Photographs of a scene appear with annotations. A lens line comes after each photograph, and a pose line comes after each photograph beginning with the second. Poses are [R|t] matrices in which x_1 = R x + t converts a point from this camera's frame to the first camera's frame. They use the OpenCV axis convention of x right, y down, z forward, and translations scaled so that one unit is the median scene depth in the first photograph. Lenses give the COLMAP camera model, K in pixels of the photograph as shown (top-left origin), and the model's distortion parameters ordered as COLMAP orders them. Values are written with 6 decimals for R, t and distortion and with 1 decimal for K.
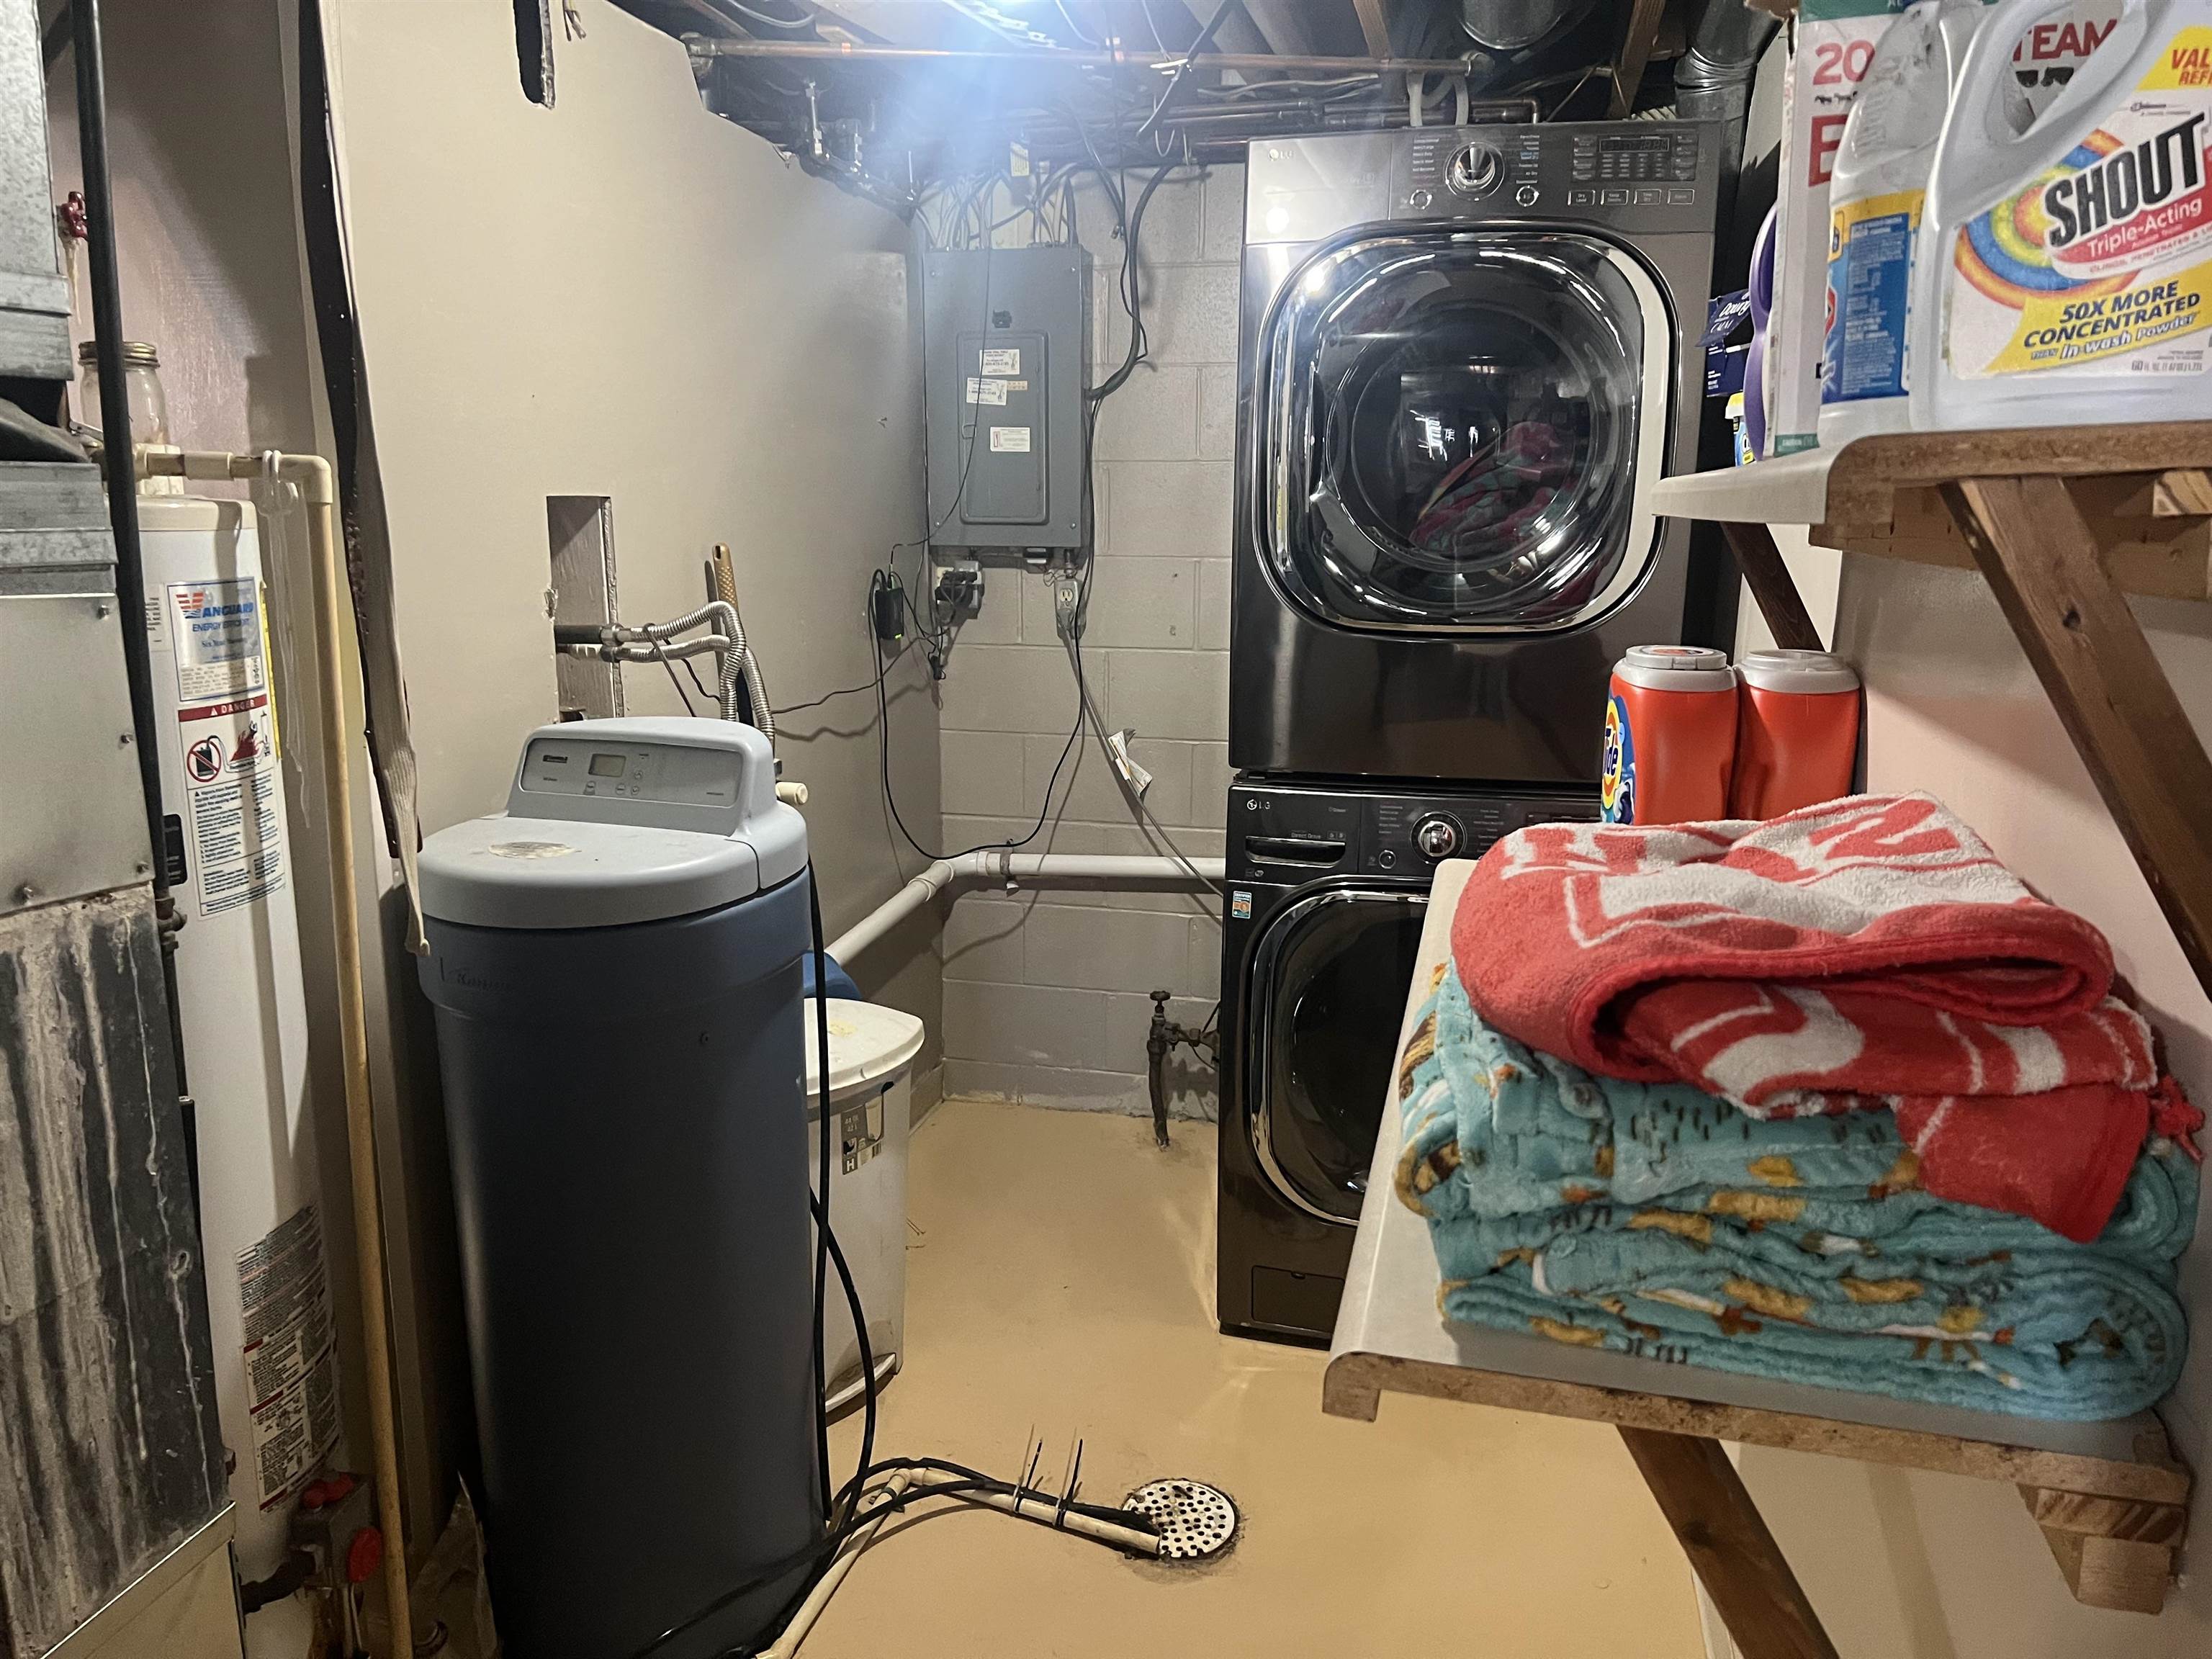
lens RADIAL K [[1668.9, 0, 1116.4], [0, 1668.9, 853.3], [0, 0, 1]] dist [0.020324, -0.050037]
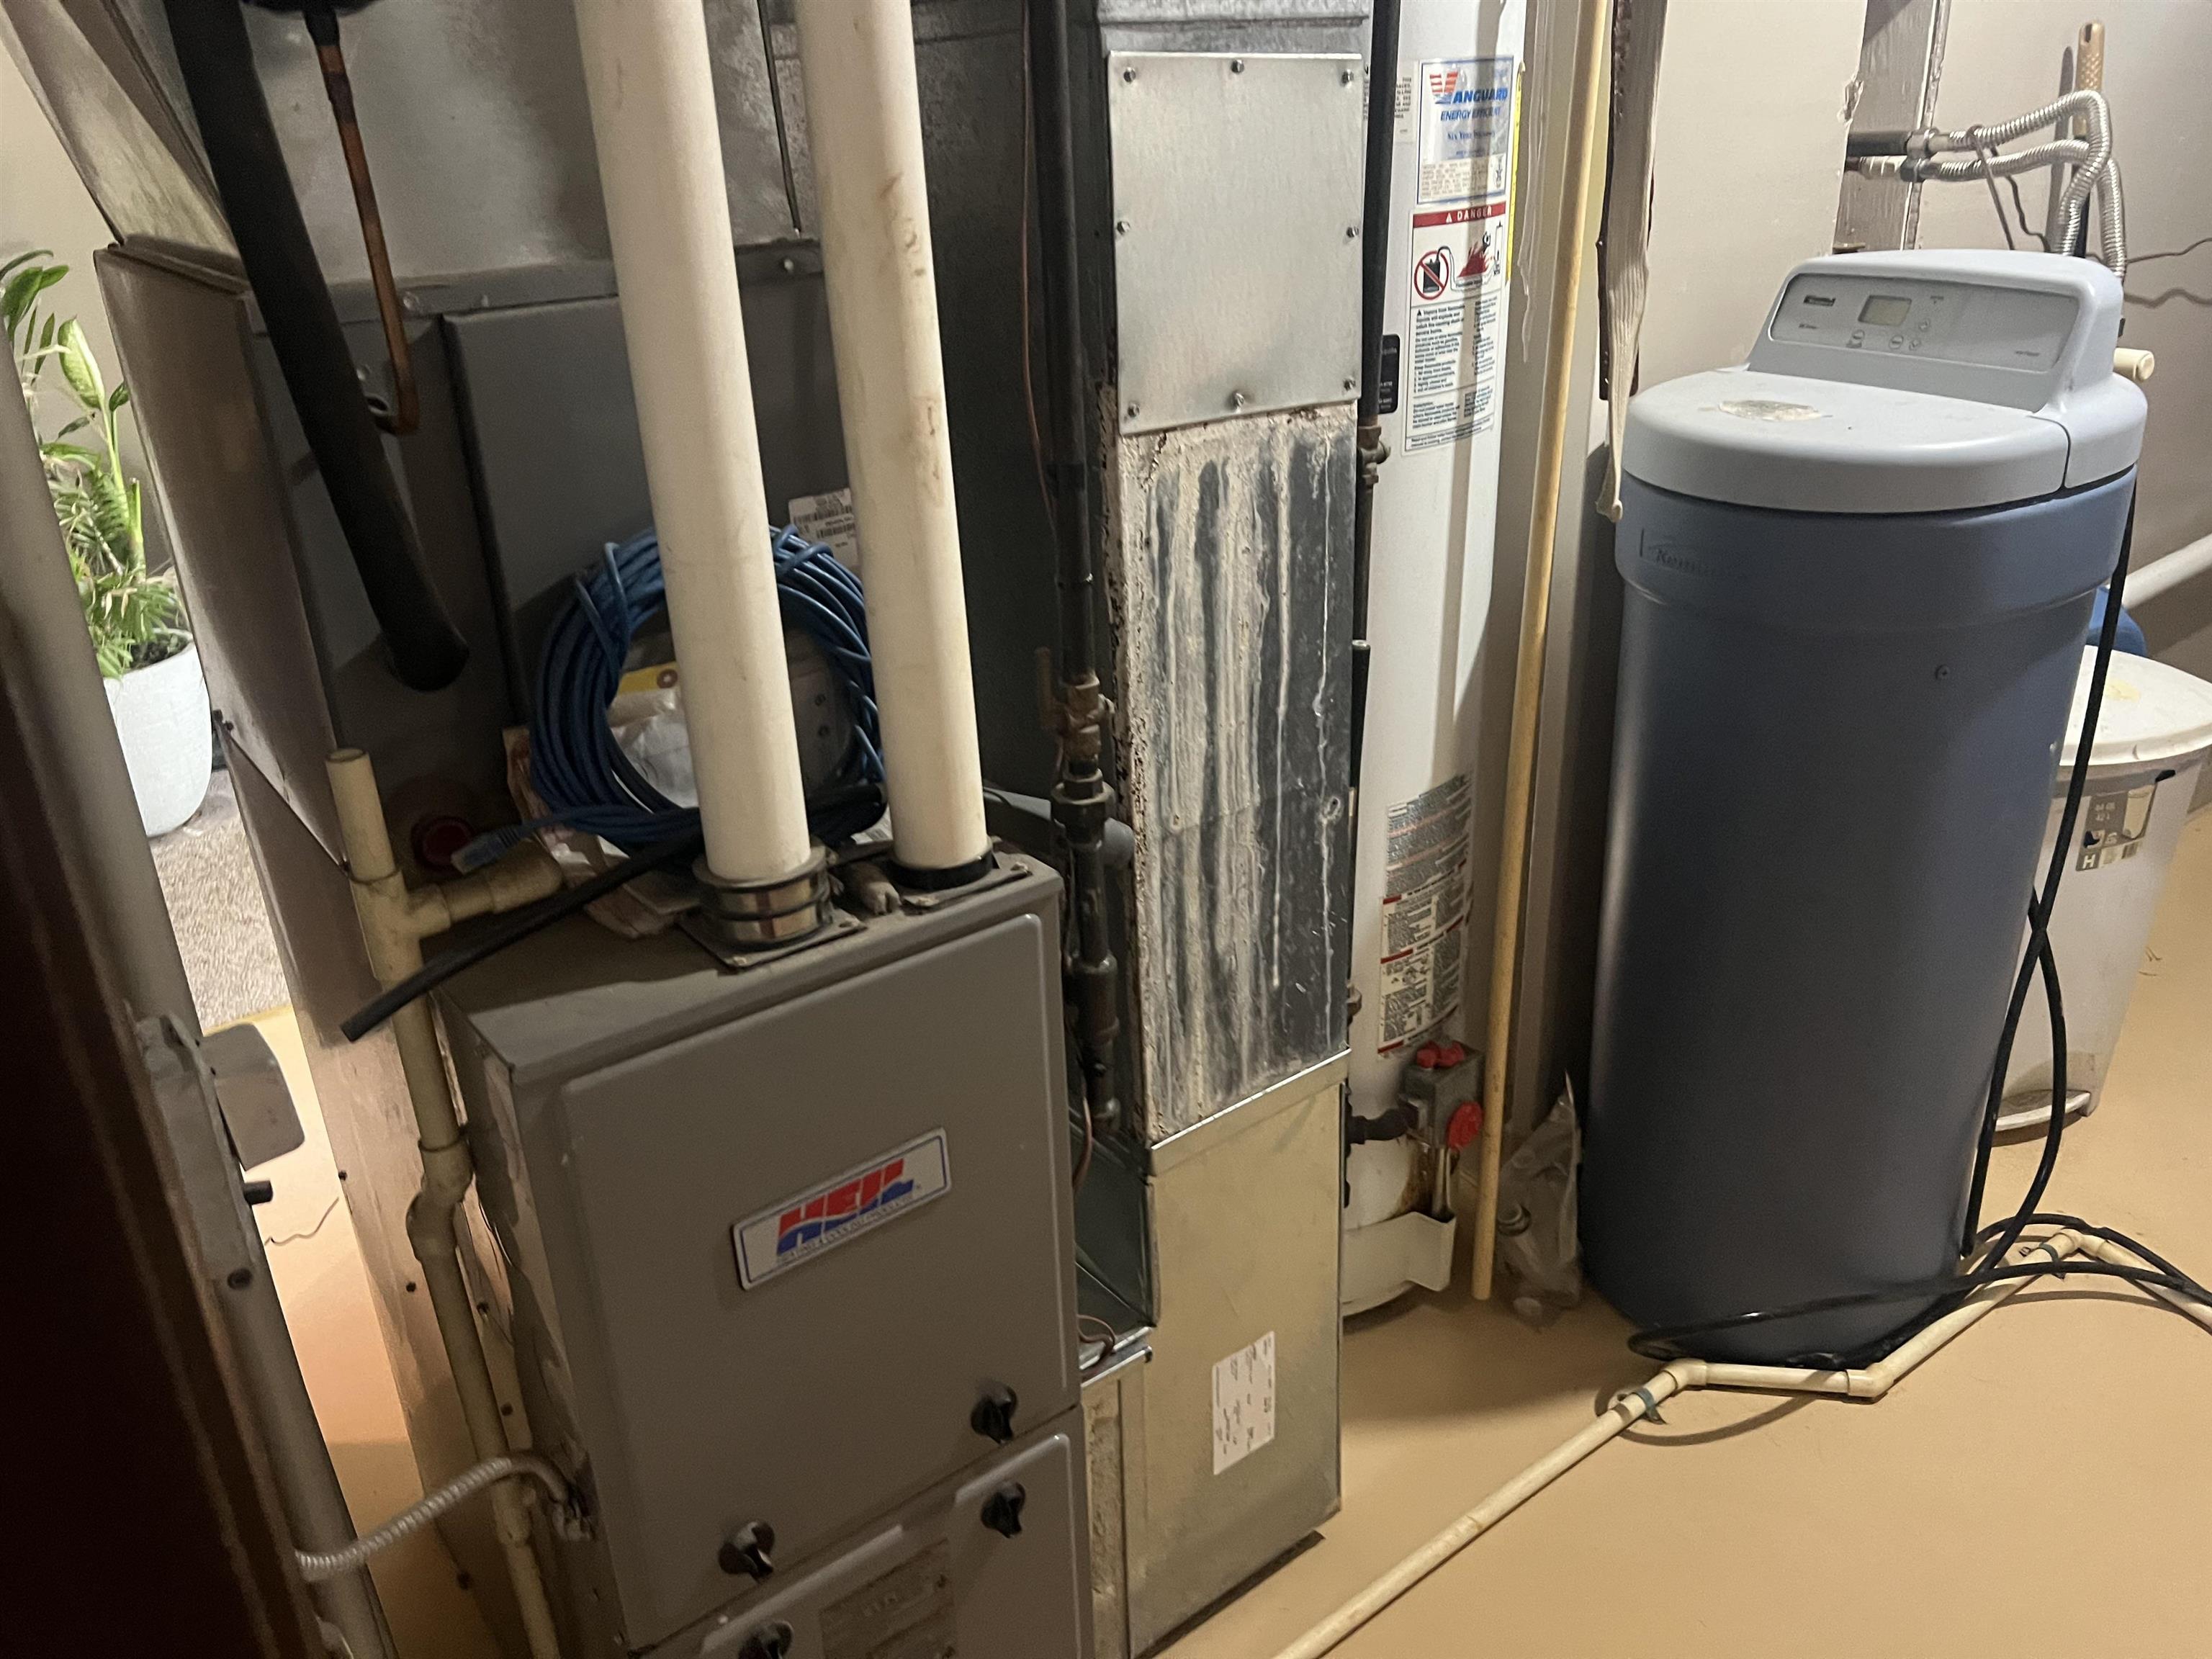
lens RADIAL K [[1669.2, 0, 1121.1], [0, 1669.2, 842.0], [0, 0, 1]] dist [0.074651, -0.101735]
pose [[0.772202, 0.232285, -0.591394, -0.062052], [-0.091496, 0.961729, 0.258274, 0.019360], [0.628755, -0.145330, 0.763902, 0.146802]]
